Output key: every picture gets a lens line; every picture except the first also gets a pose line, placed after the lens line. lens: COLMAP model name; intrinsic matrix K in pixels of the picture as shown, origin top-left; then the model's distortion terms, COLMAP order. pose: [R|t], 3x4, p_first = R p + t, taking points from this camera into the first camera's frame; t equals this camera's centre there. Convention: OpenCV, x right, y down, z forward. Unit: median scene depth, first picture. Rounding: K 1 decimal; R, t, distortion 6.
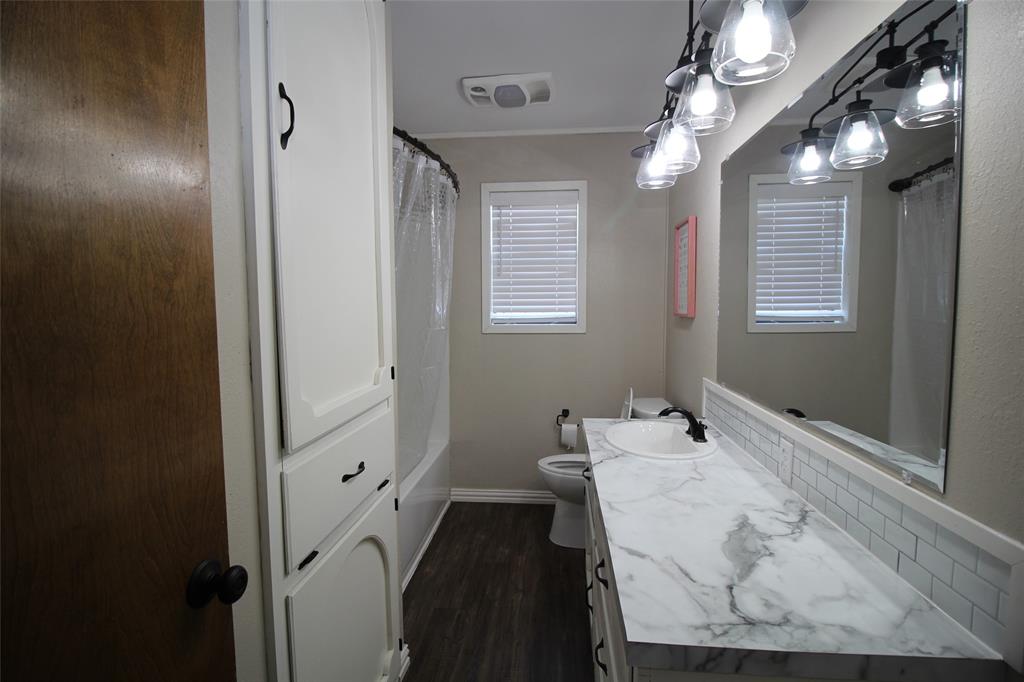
lens RADIAL K [[475.0, 0, 514.1], [0, 475.0, 337.8], [0, 0, 1]] dist [0.000448, -0.012778]
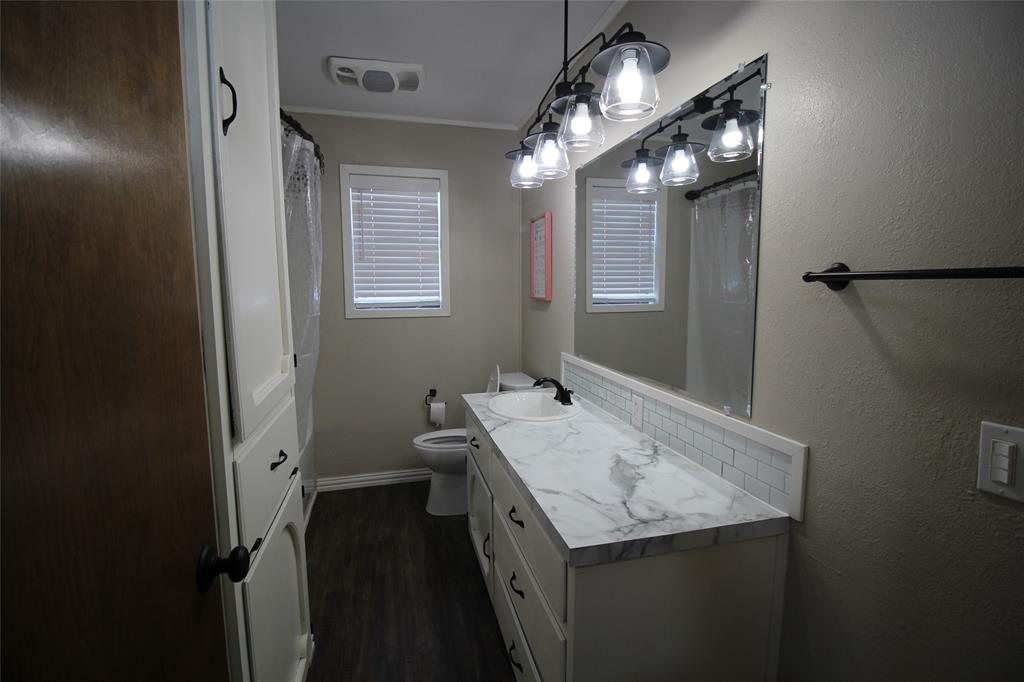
lens RADIAL K [[475.0, 0, 514.1], [0, 475.0, 337.8], [0, 0, 1]] dist [0.000448, -0.012778]
pose [[0.936698, -0.037024, 0.348177, -0.122899], [0.024257, 0.998866, 0.040958, -0.002318], [-0.349298, -0.029920, 0.936534, -0.060353]]
